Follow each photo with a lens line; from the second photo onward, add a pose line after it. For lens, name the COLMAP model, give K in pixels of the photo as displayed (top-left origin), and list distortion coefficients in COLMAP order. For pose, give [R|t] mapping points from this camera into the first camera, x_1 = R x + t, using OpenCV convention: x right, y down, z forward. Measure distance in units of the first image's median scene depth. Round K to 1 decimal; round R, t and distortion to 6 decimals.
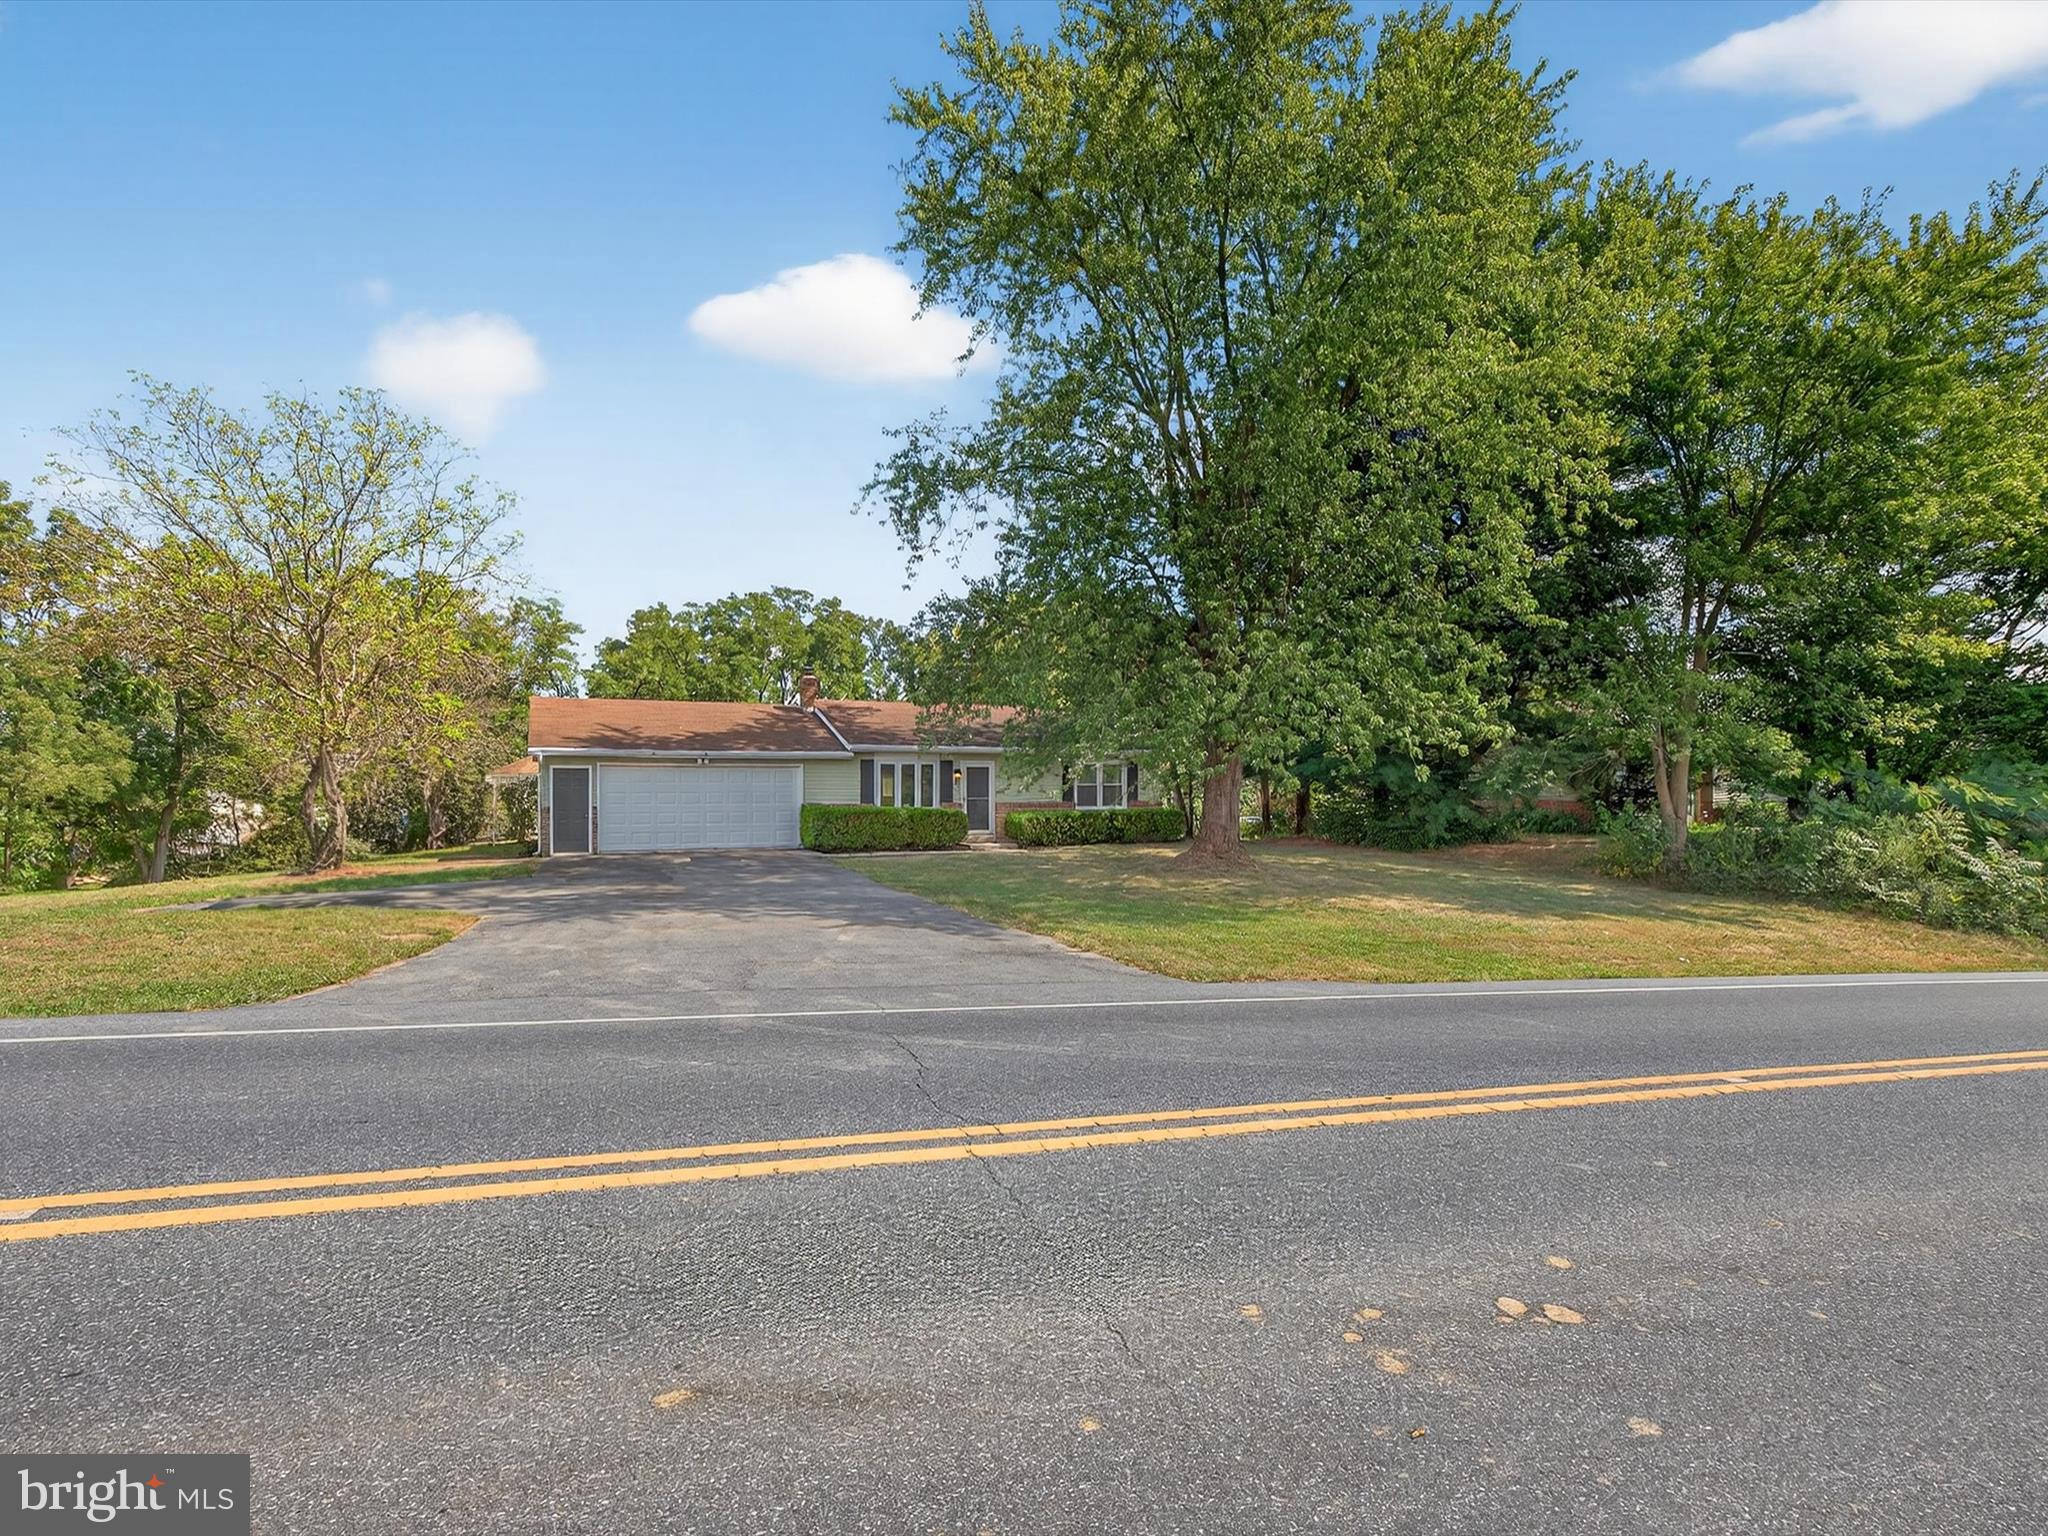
lens RADIAL K [[1031.1, 0, 1029.2], [0, 1031.1, 774.6], [0, 0, 1]] dist [-0.005305, -0.000112]
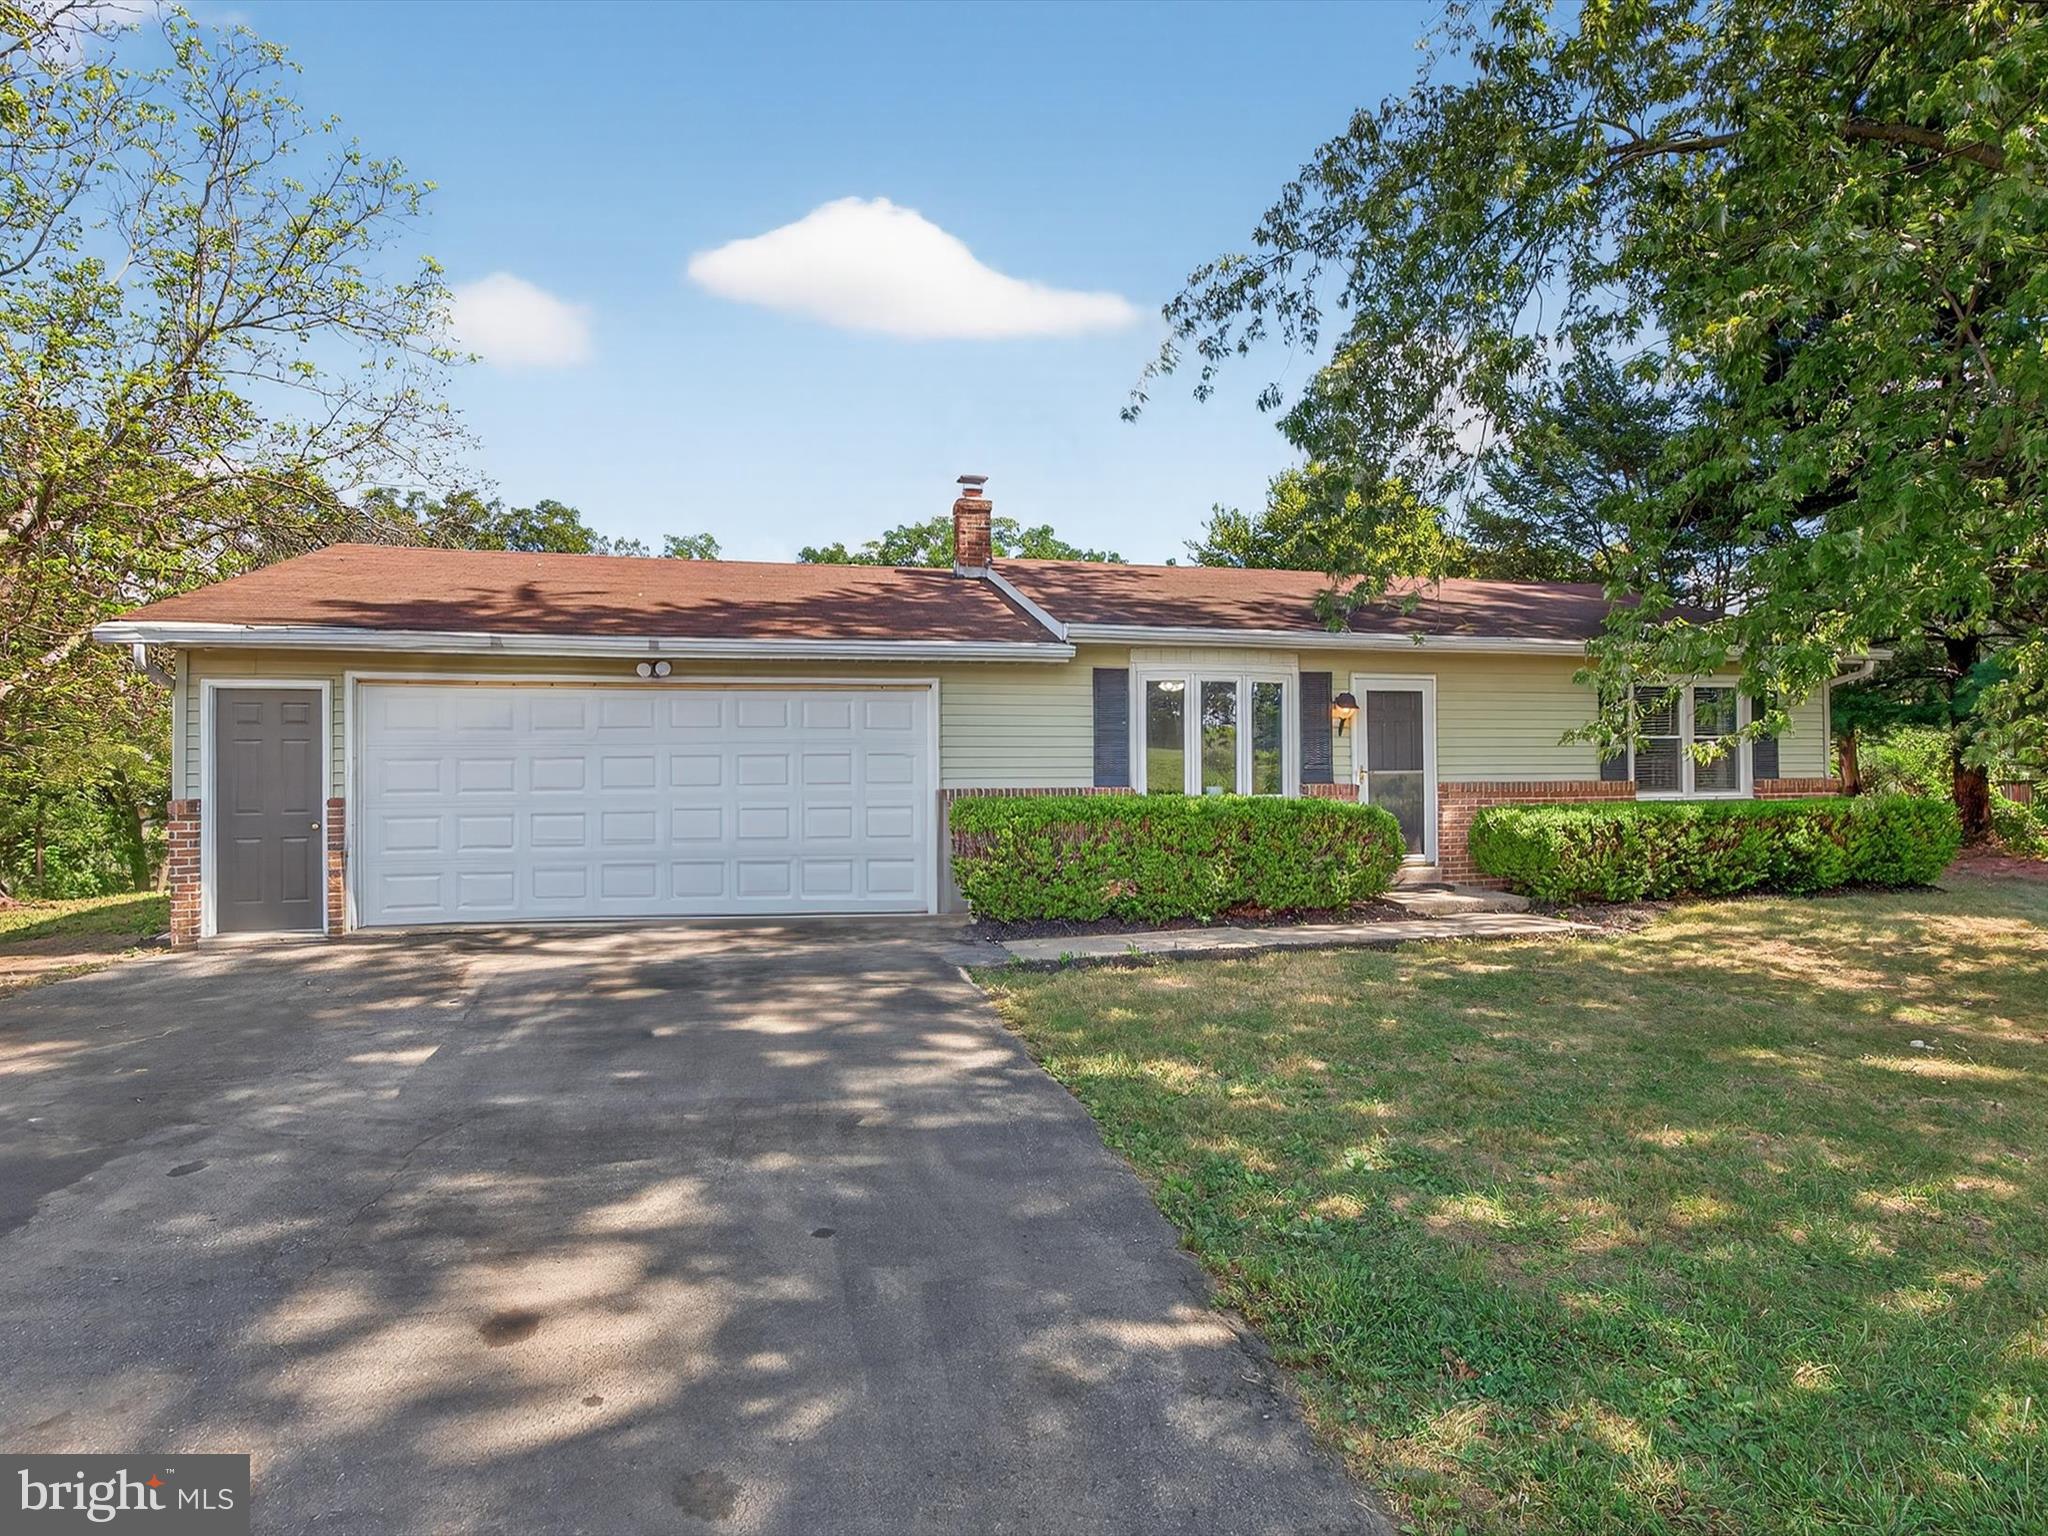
lens RADIAL K [[1031.1, 0, 1025.4], [0, 1031.1, 766.8], [0, 0, 1]] dist [-0.005305, -0.000112]
pose [[0.977758, -0.007084, -0.209616, -0.105476], [0.009274, 0.999912, 0.009470, 0.016247], [0.209530, -0.011203, 0.977738, 0.605913]]
